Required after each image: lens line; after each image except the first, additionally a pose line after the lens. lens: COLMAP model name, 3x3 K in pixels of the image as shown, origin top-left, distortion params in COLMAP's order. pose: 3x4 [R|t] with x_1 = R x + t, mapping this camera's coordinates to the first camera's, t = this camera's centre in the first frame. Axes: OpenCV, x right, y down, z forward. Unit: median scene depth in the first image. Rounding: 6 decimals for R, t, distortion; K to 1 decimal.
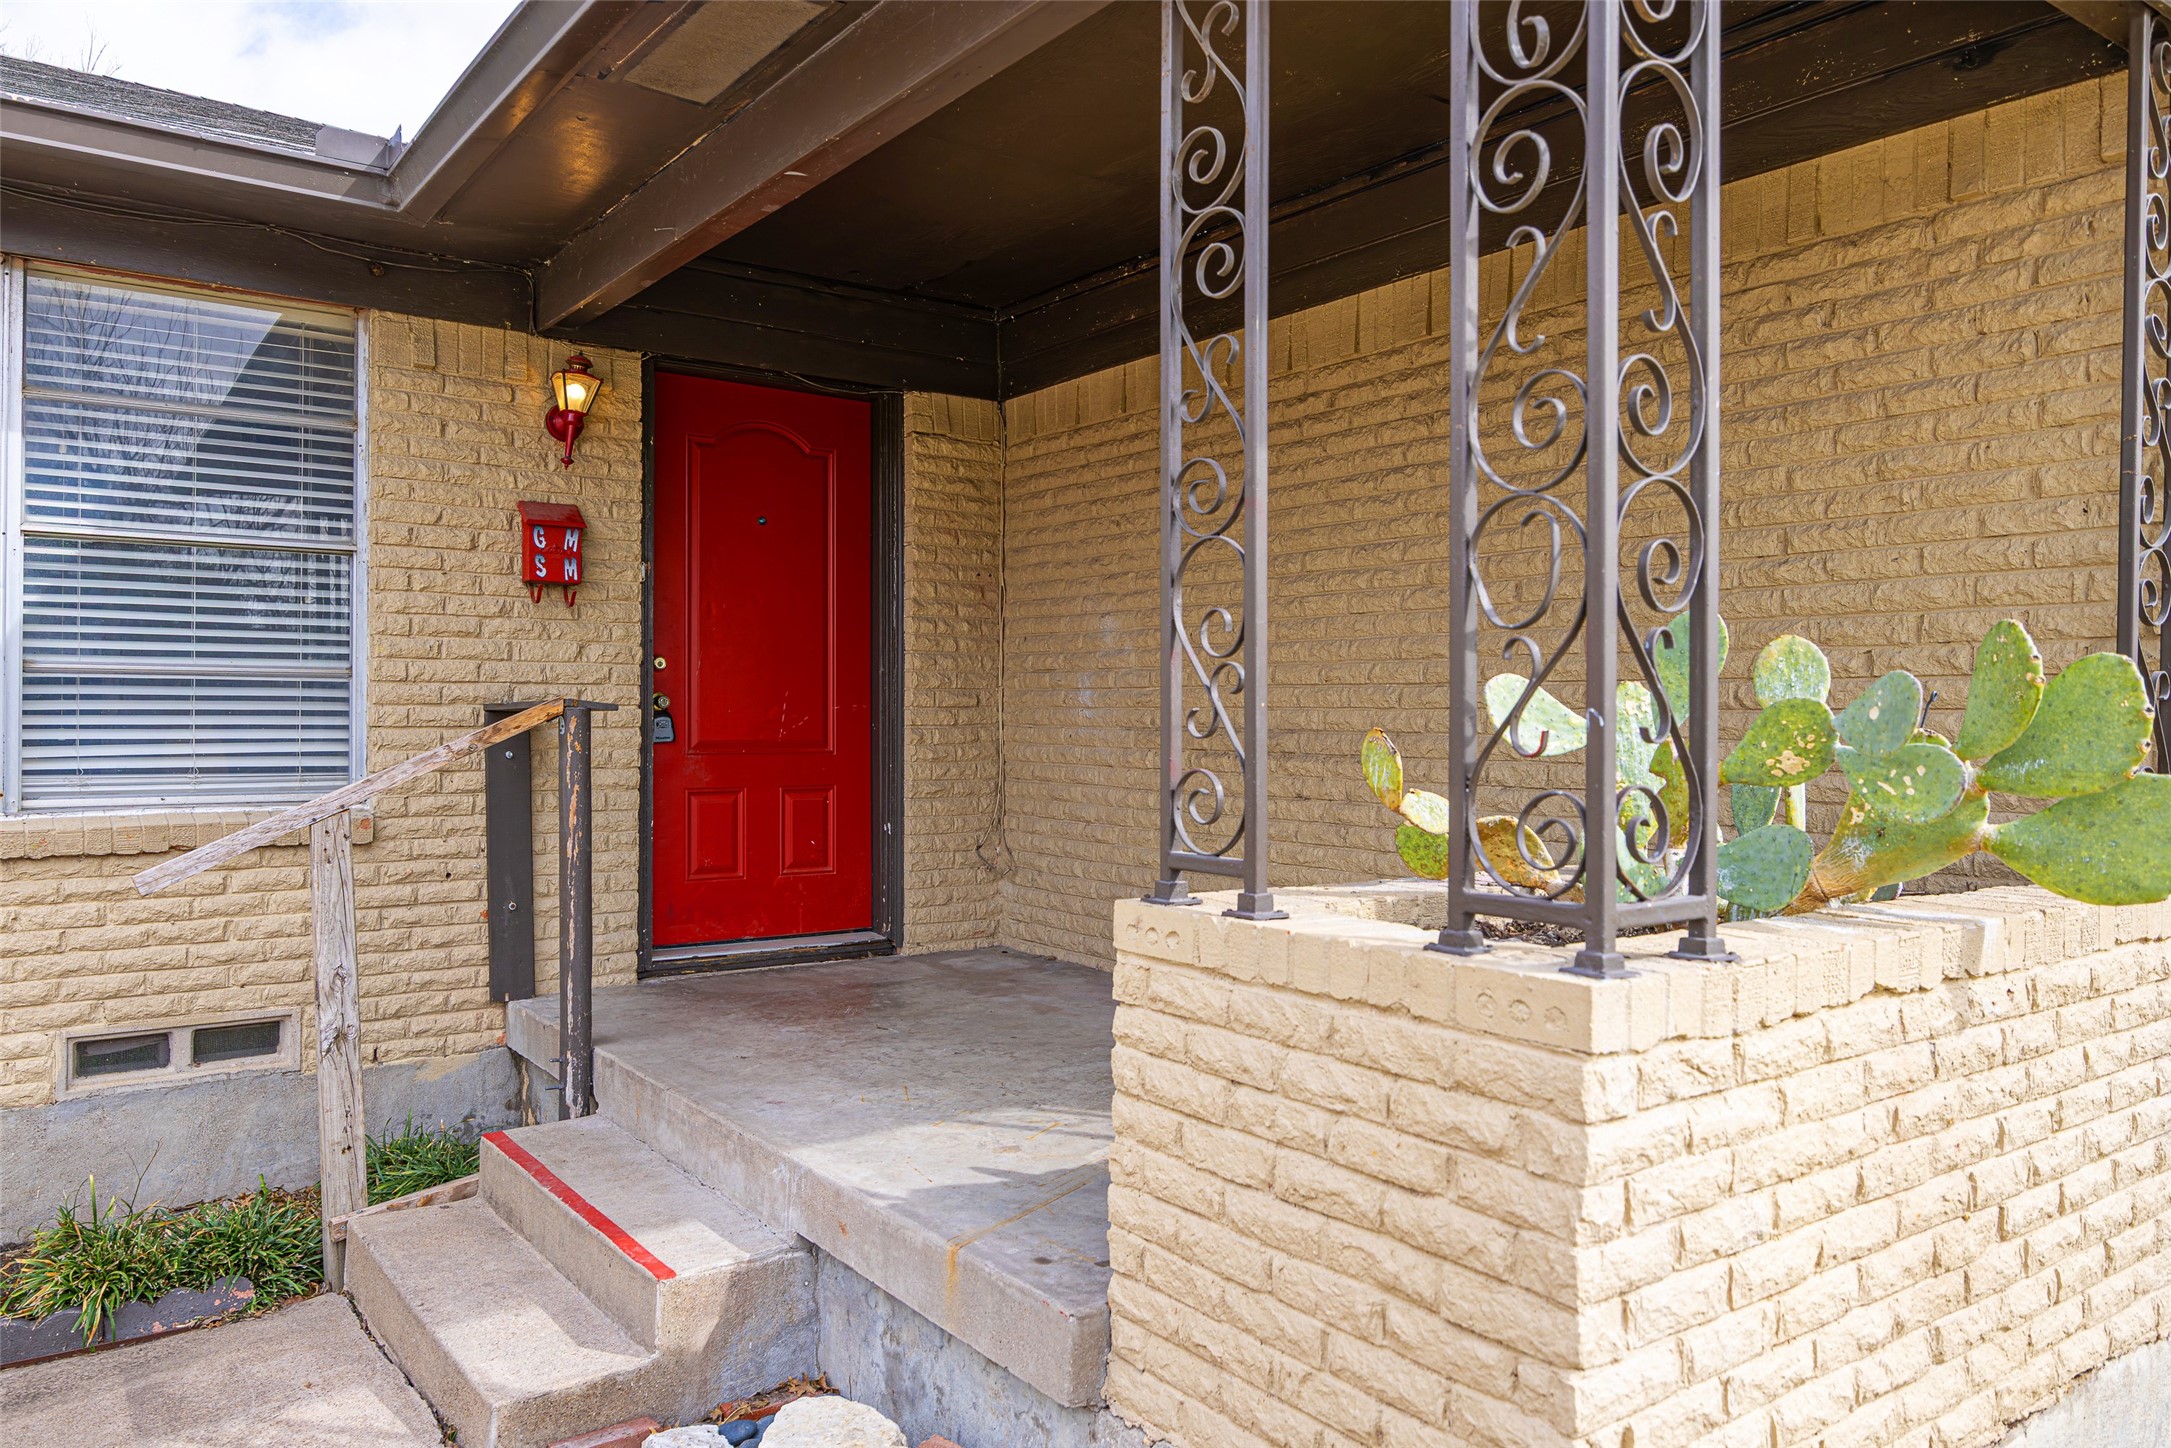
lens RADIAL K [[1545.6, 0, 1088.0], [0, 1545.6, 714.3], [0, 0, 1]] dist [-0.002801, -0.001175]
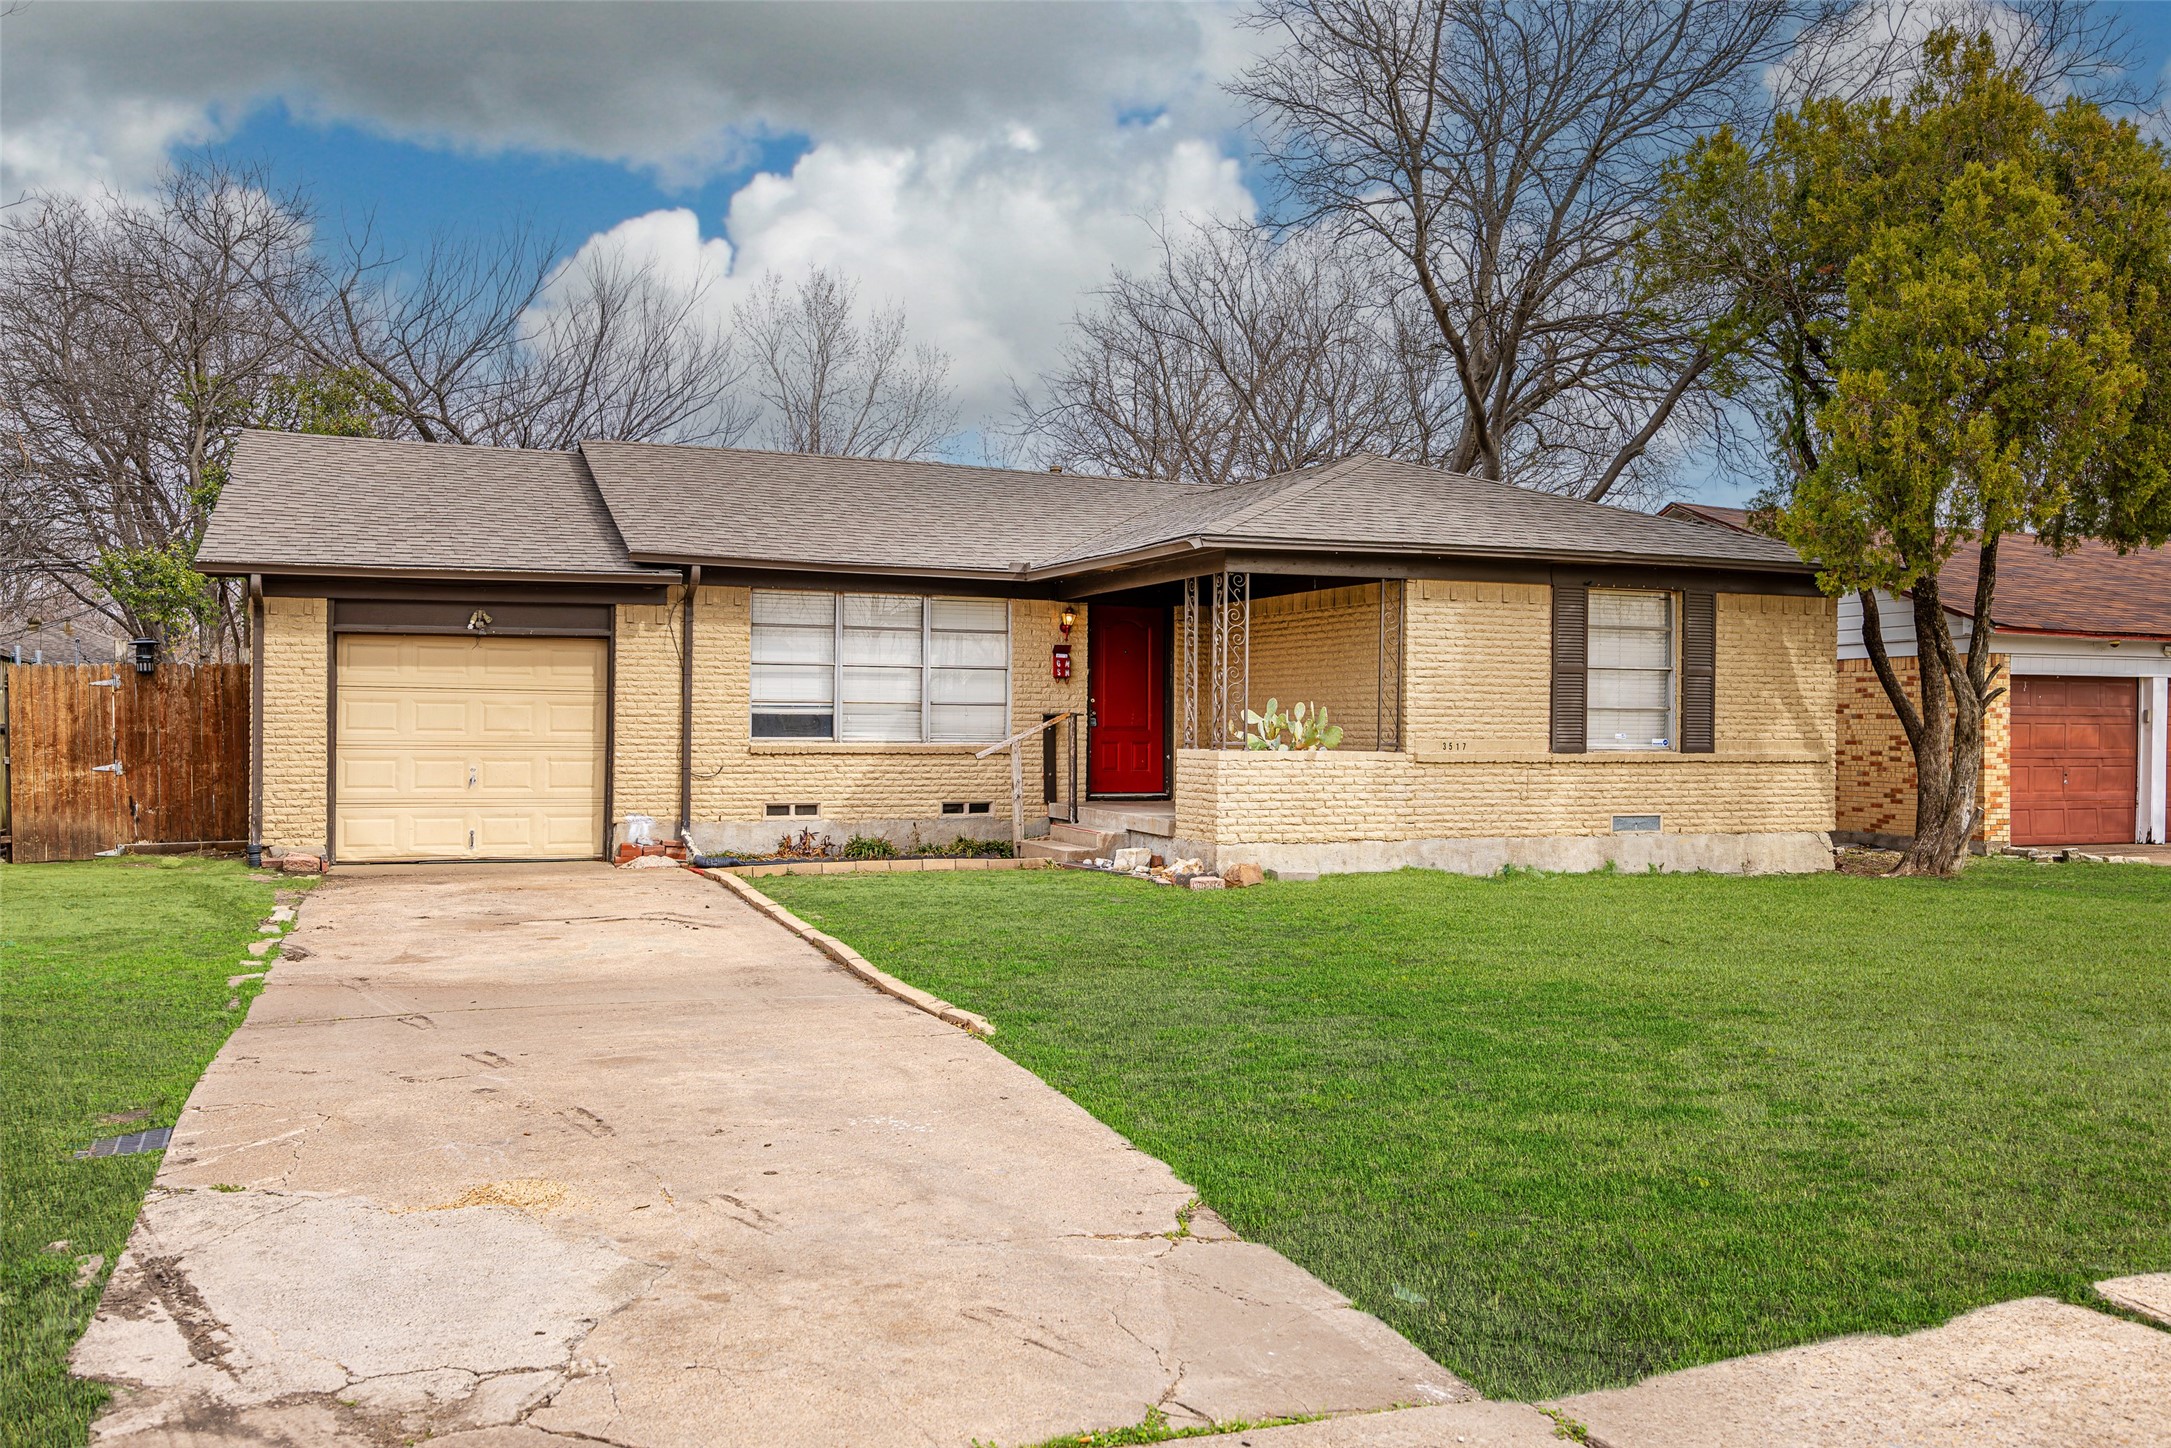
lens RADIAL K [[1826.1, 0, 1080.8], [0, 1826.1, 731.5], [0, 0, 1]] dist [-0.013844, -0.005331]
pose [[0.968603, 0.006193, -0.248536, 0.671056], [-0.004421, 0.999961, 0.007687, 0.001261], [0.248574, -0.006347, 0.968592, -2.805908]]
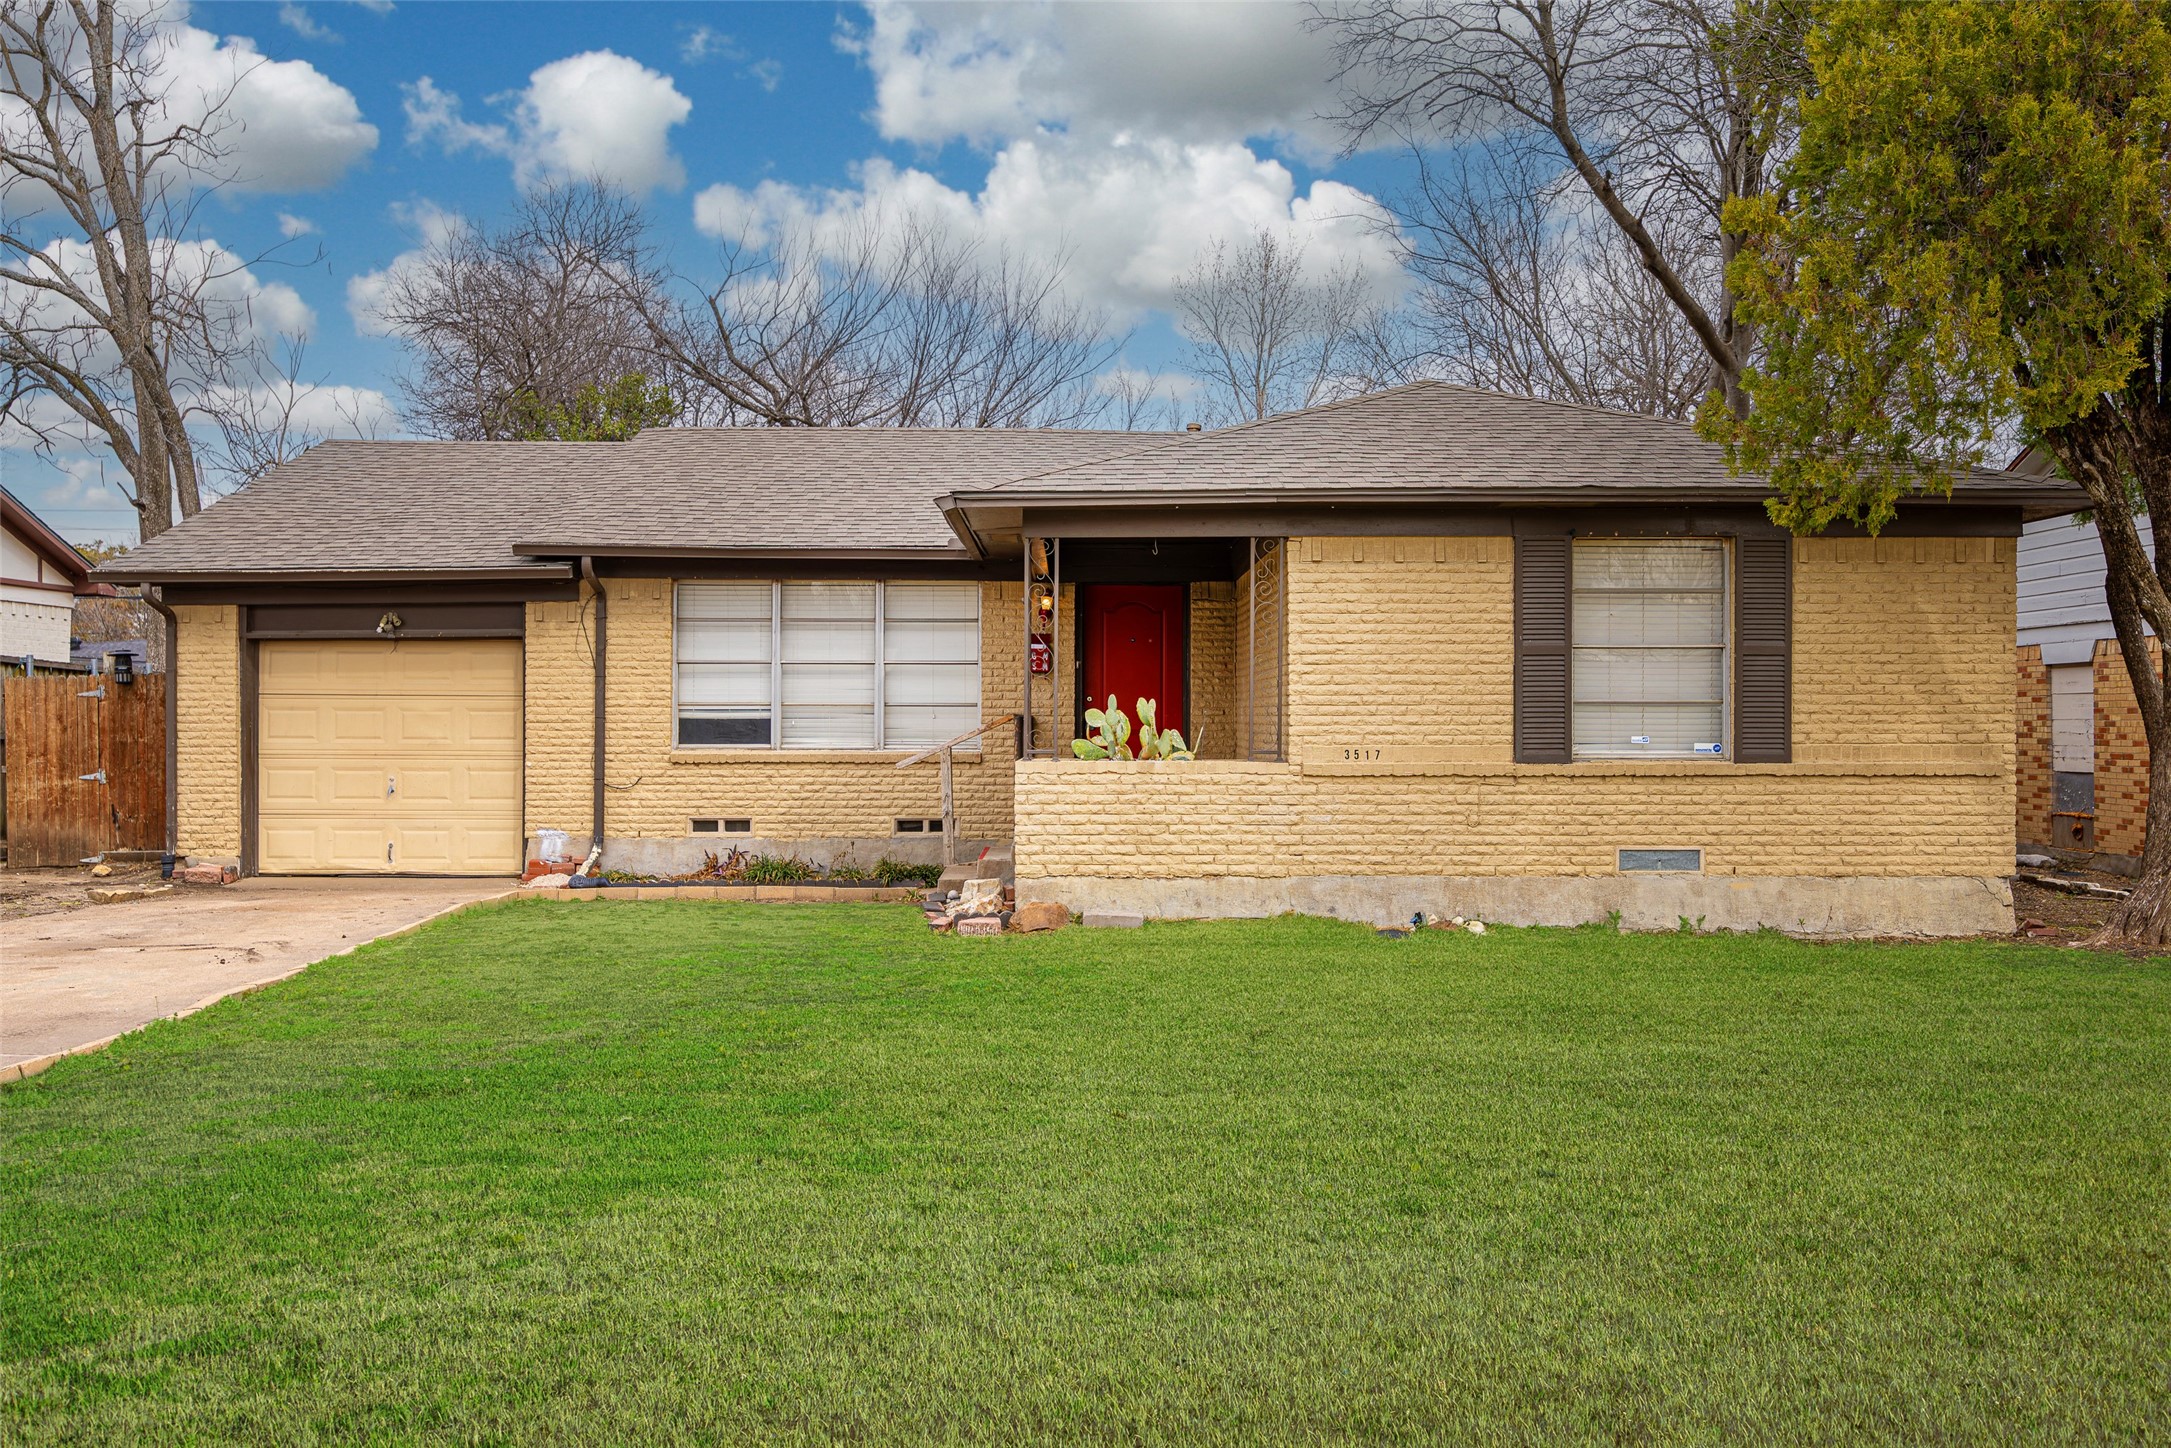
lens RADIAL K [[1931.6, 0, 1089.6], [0, 1931.6, 715.3], [0, 0, 1]] dist [-0.013006, -0.003013]
pose [[0.799651, -0.004171, -0.600451, 1.837768], [0.004289, 0.999990, -0.001235, -0.001847], [0.600450, -0.001588, 0.799661, -1.748528]]
